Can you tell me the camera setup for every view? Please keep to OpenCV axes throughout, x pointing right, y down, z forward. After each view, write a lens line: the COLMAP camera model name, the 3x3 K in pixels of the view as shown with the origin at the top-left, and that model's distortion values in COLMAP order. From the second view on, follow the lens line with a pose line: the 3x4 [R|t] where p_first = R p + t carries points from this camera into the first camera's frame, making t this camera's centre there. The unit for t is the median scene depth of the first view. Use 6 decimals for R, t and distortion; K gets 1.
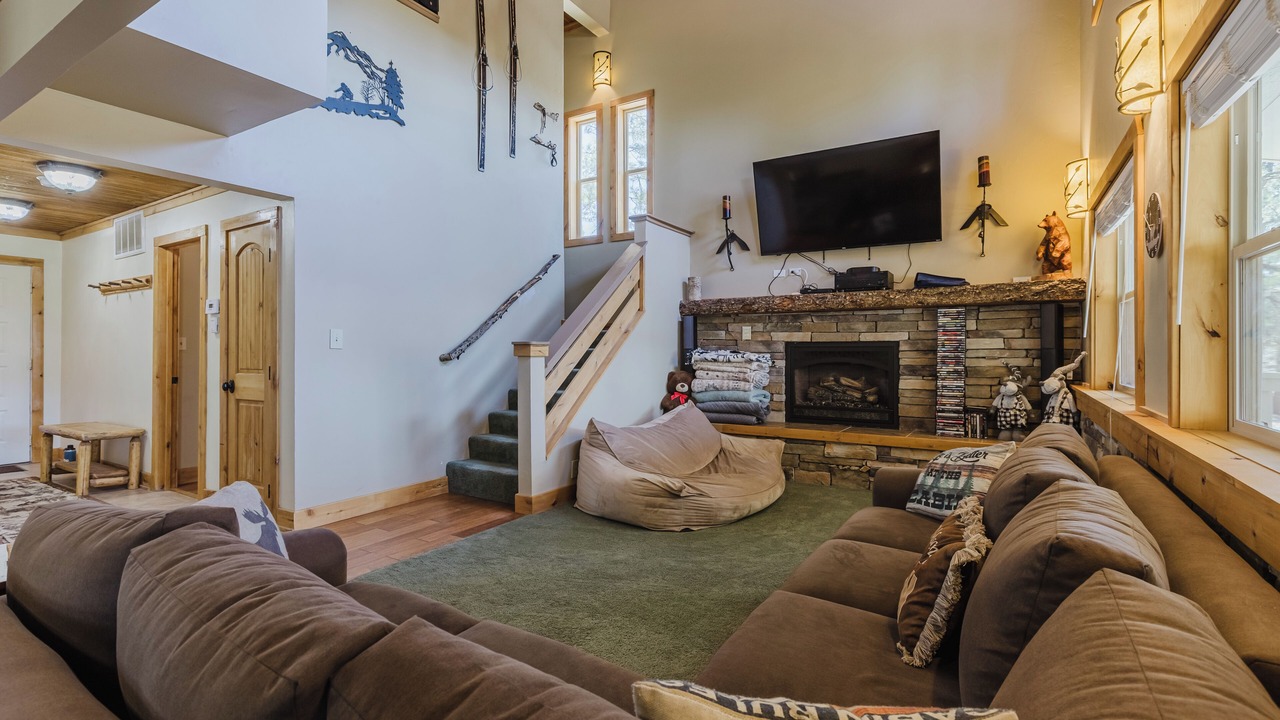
lens RADIAL K [[577.3, 0, 641.2], [0, 577.3, 349.5], [0, 0, 1]] dist [0.002358, -0.000743]
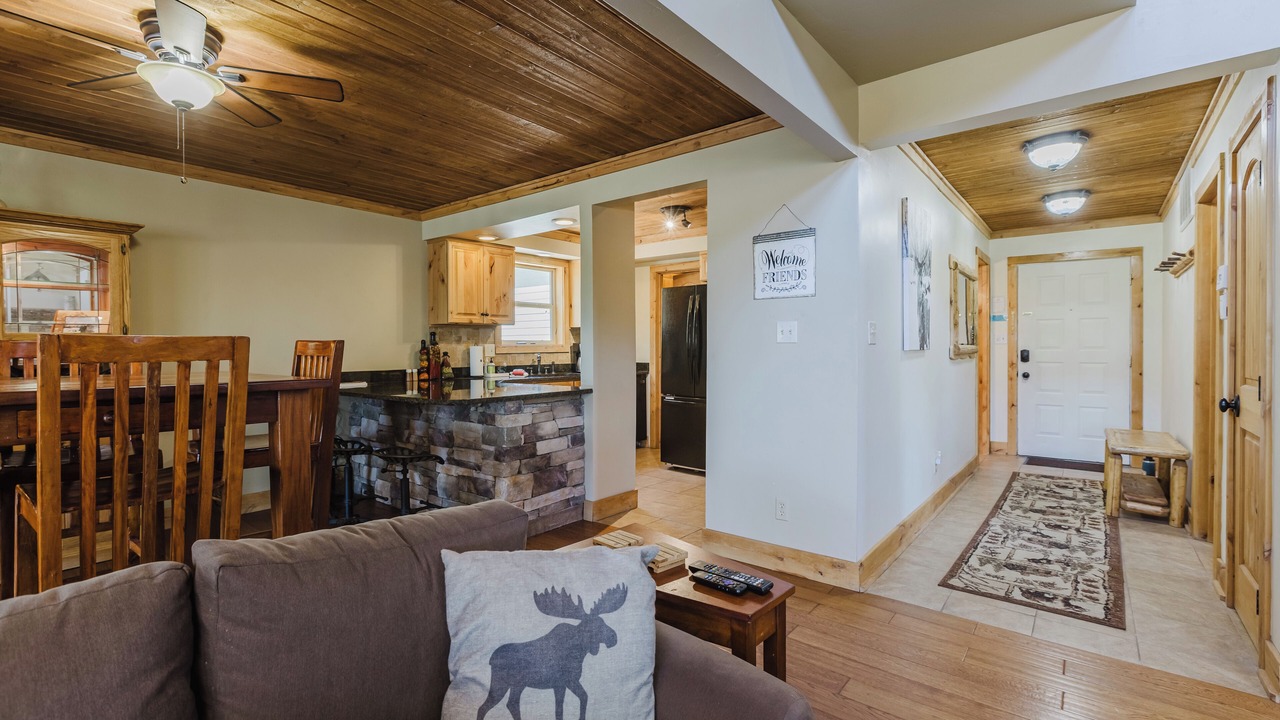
lens RADIAL K [[577.3, 0, 611.9], [0, 577.3, 355.9], [0, 0, 1]] dist [0.002358, -0.000743]
pose [[-0.148180, 0.015012, -0.988846, -0.008493], [0.005898, 0.999880, 0.014295, -0.001598], [0.988943, -0.003714, -0.148251, 0.356556]]
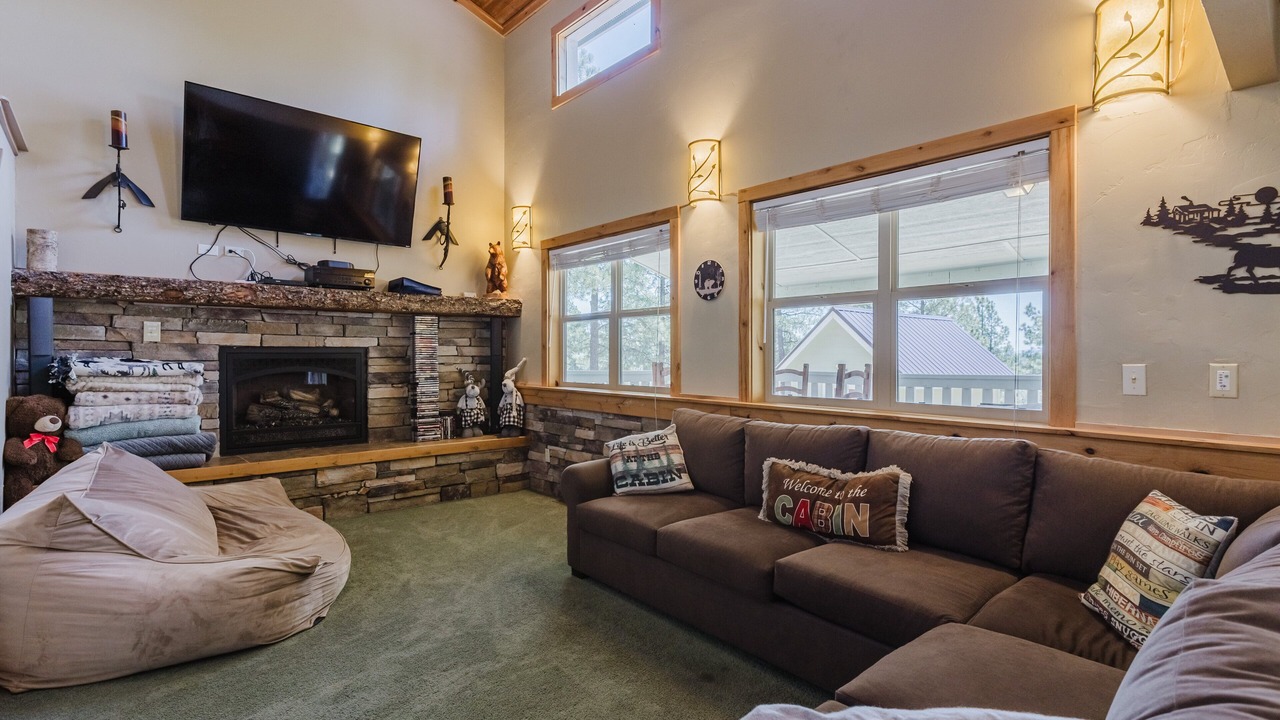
lens RADIAL K [[604.4, 0, 632.9], [0, 604.4, 359.0], [0, 0, 1]] dist [-0.002683, -0.000712]
pose [[0.306111, -0.005666, 0.951979, -0.359897], [-0.000624, 0.999981, 0.006152, -0.002020], [-0.951996, -0.002477, 0.306101, 0.313267]]
